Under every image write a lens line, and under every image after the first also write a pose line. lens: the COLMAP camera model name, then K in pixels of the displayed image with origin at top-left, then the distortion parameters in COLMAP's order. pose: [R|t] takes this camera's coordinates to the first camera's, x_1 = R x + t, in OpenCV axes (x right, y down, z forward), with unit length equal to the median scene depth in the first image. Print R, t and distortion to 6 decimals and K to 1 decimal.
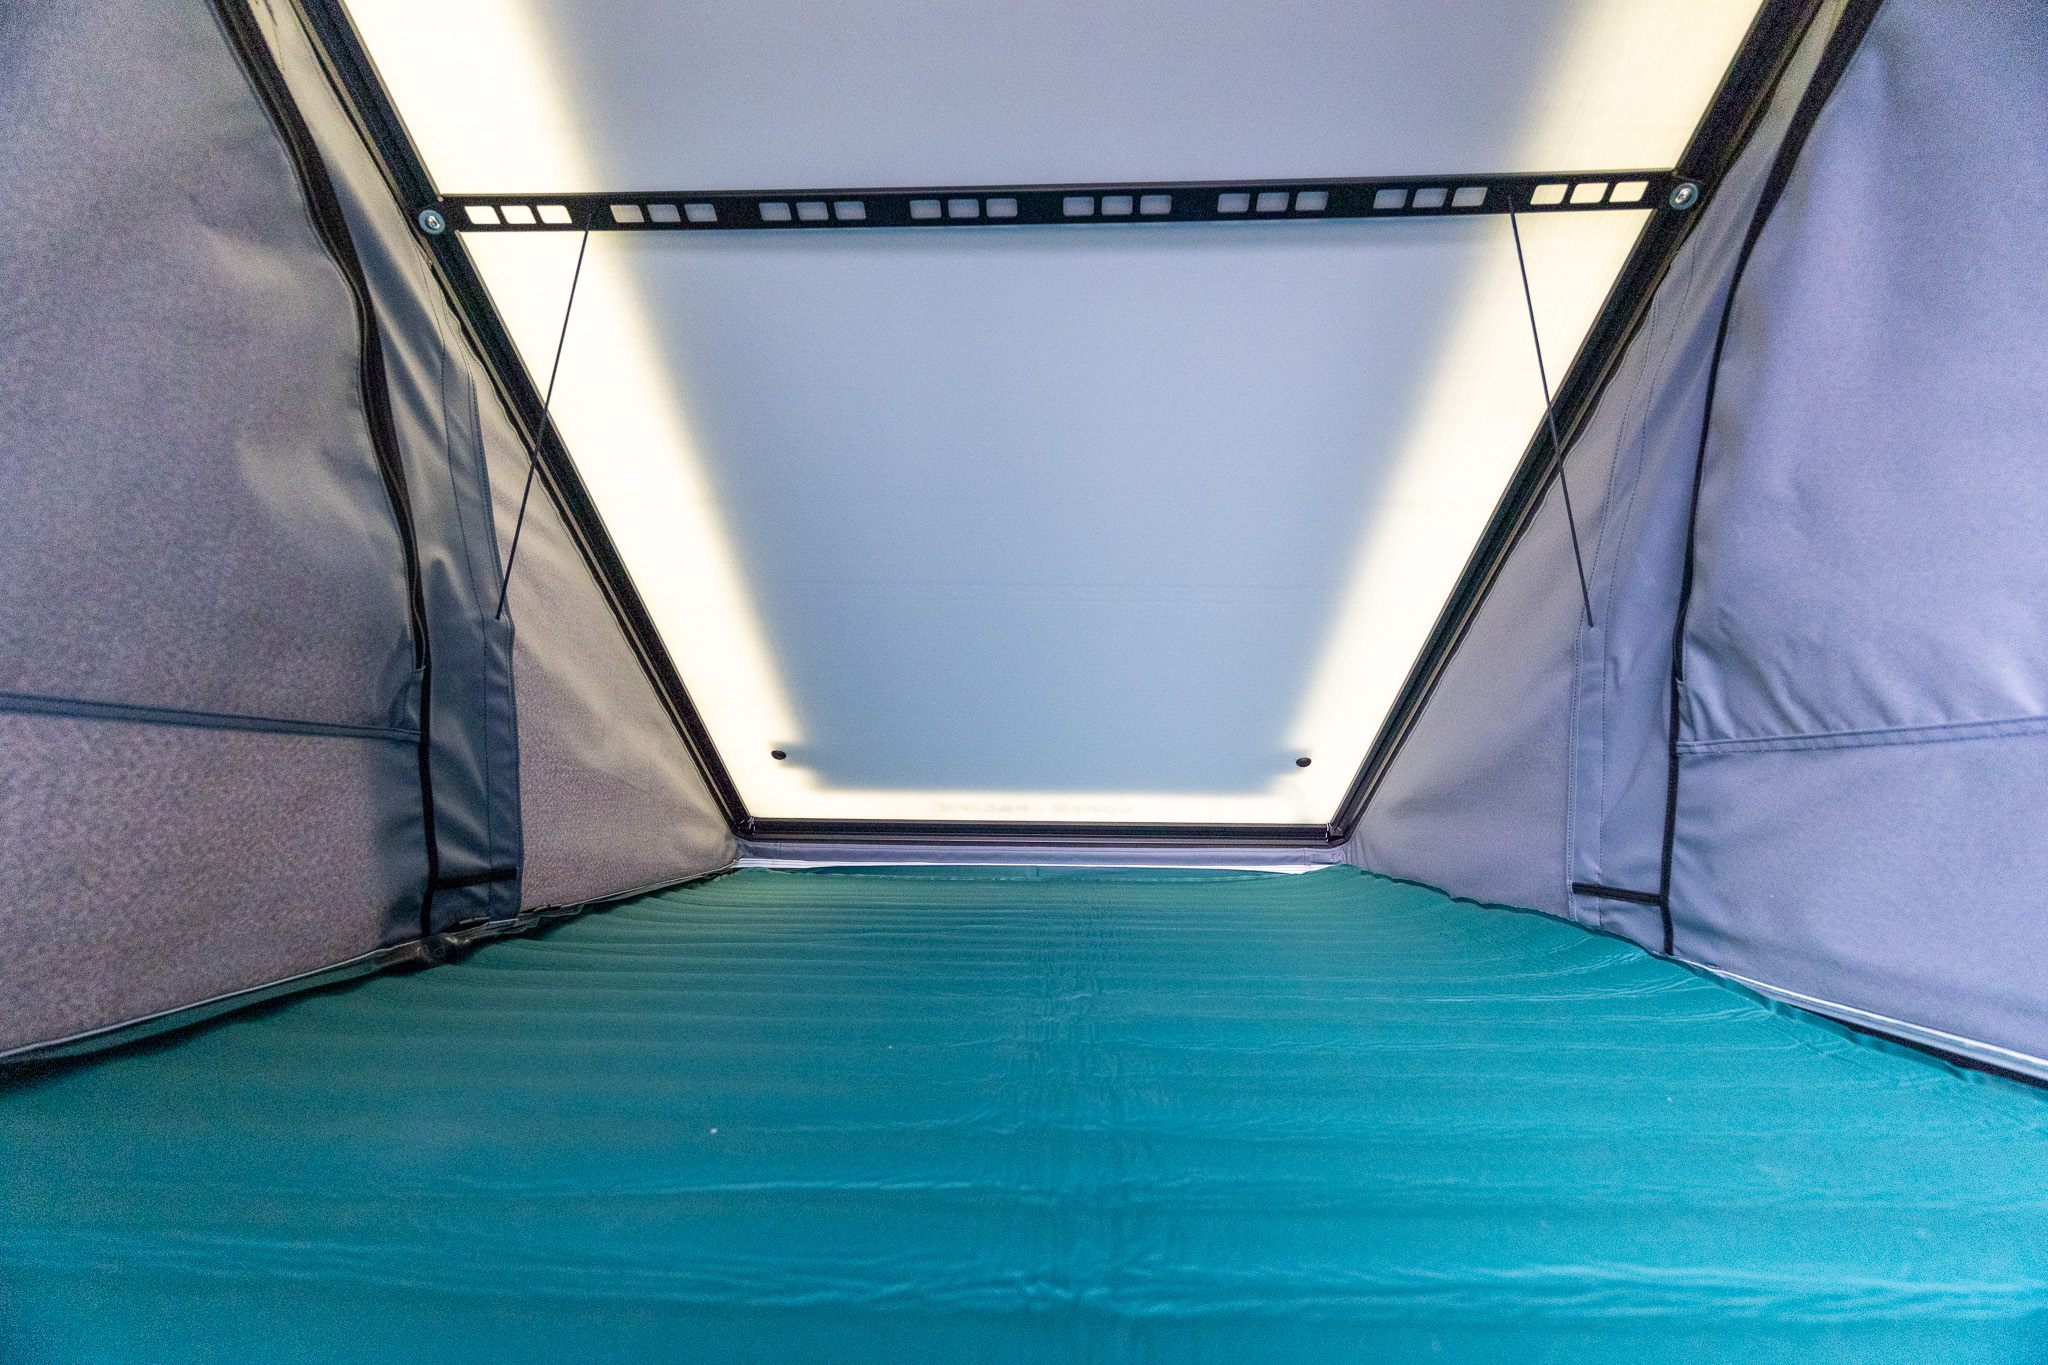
lens RADIAL K [[847.5, 0, 1024.0], [0, 847.5, 682.5], [0, 0, 1]] dist [0.000408, 0.008331]
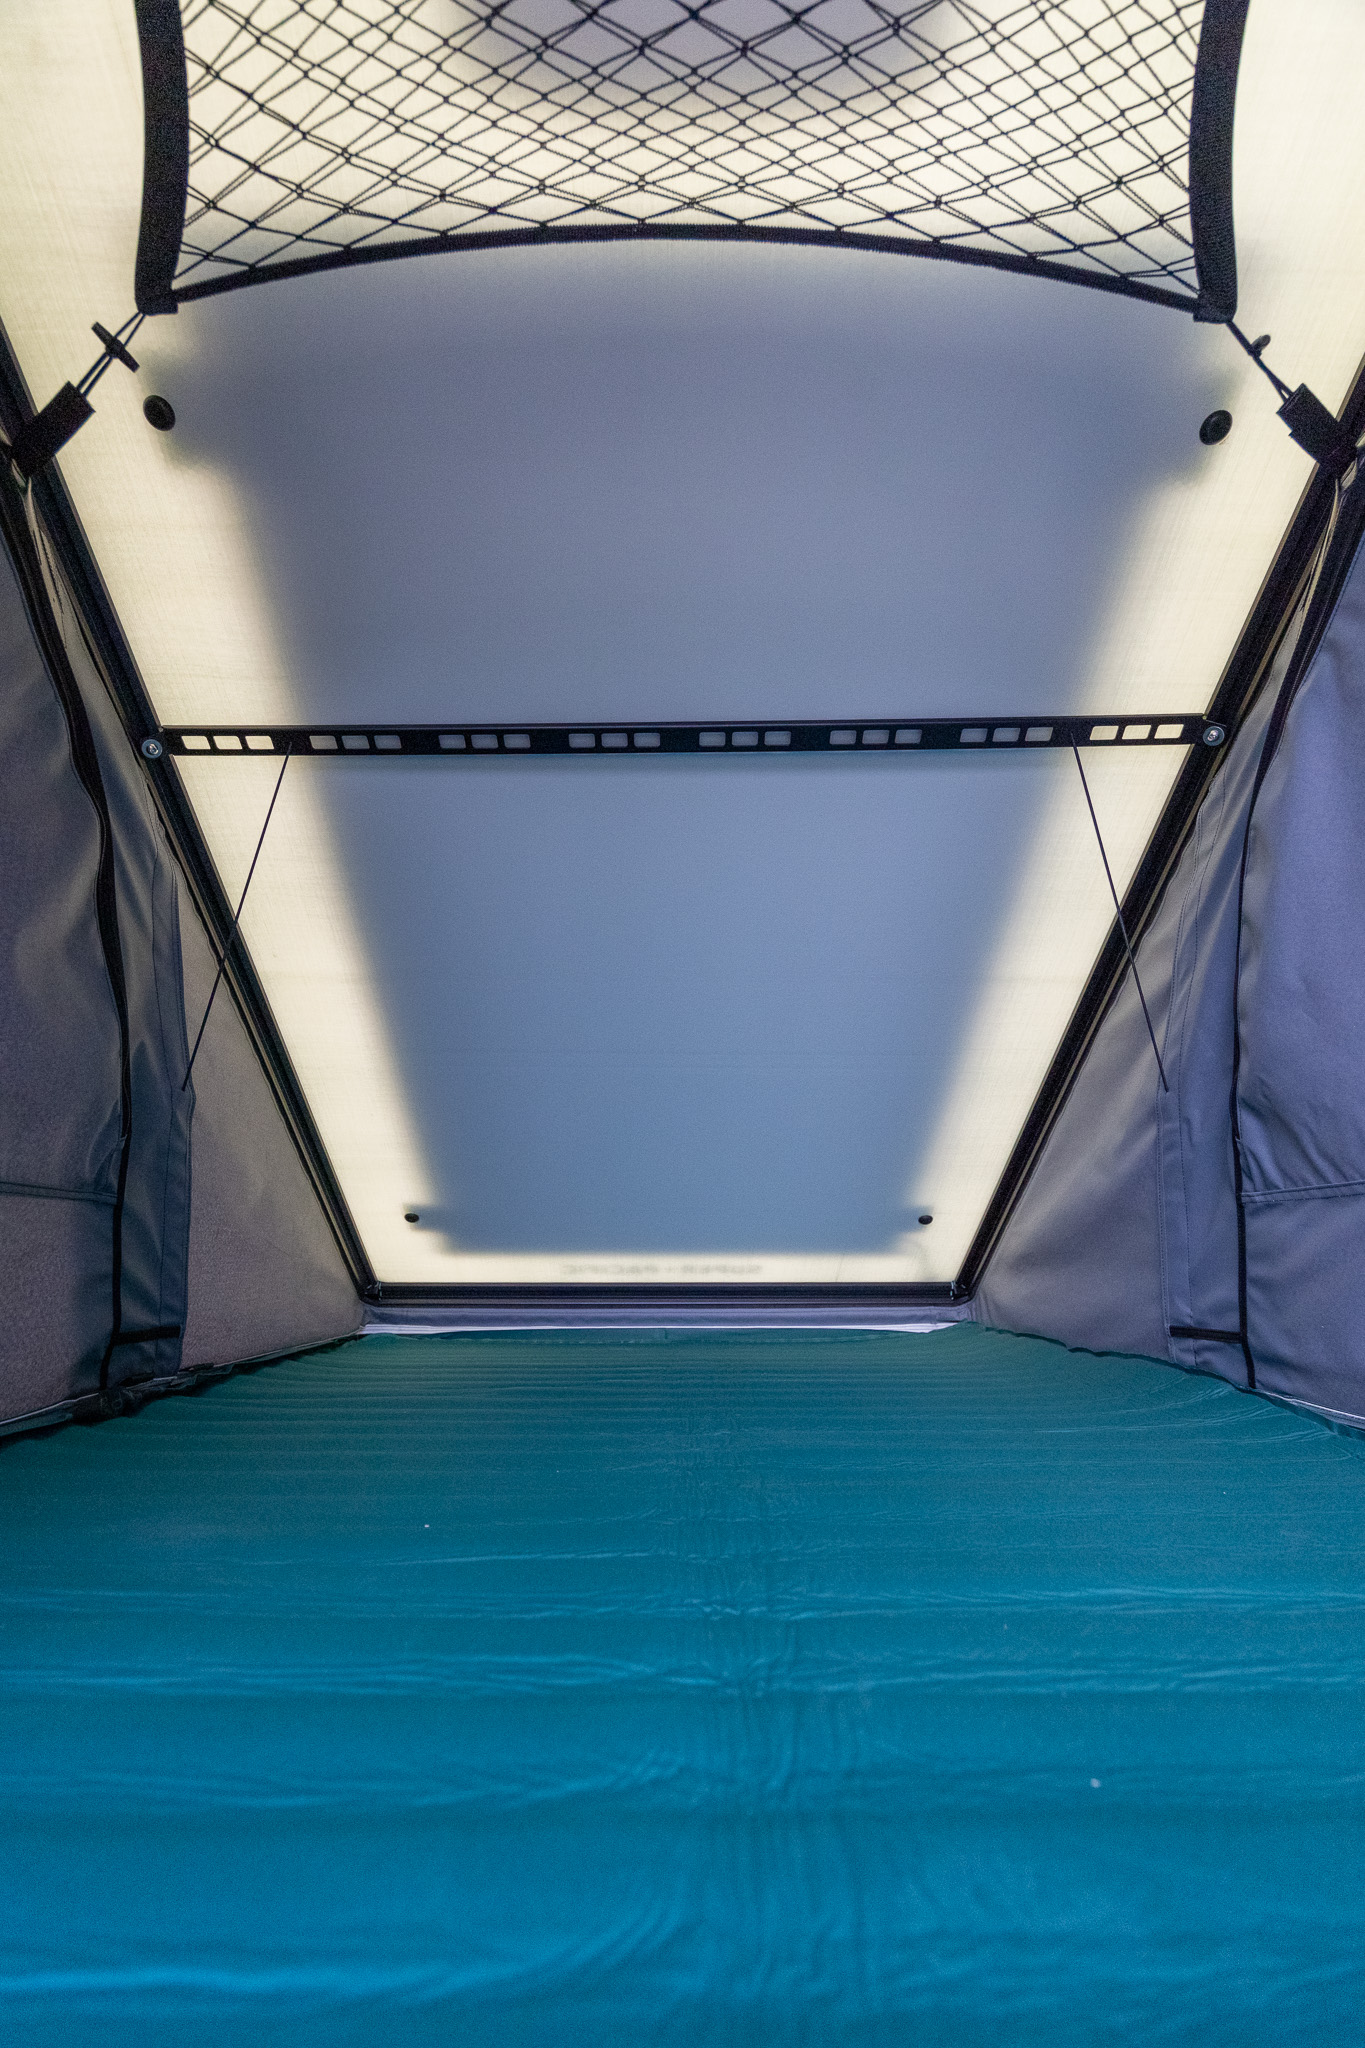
lens RADIAL K [[847.5, 0, 672.4], [0, 847.5, 1076.0], [0, 0, 1]] dist [0.000408, 0.008331]
pose [[0.999549, -0.005789, 0.029477, -0.026965], [0.008121, 0.996794, -0.079603, -0.001760], [-0.028921, 0.079807, 0.996391, -0.126603]]
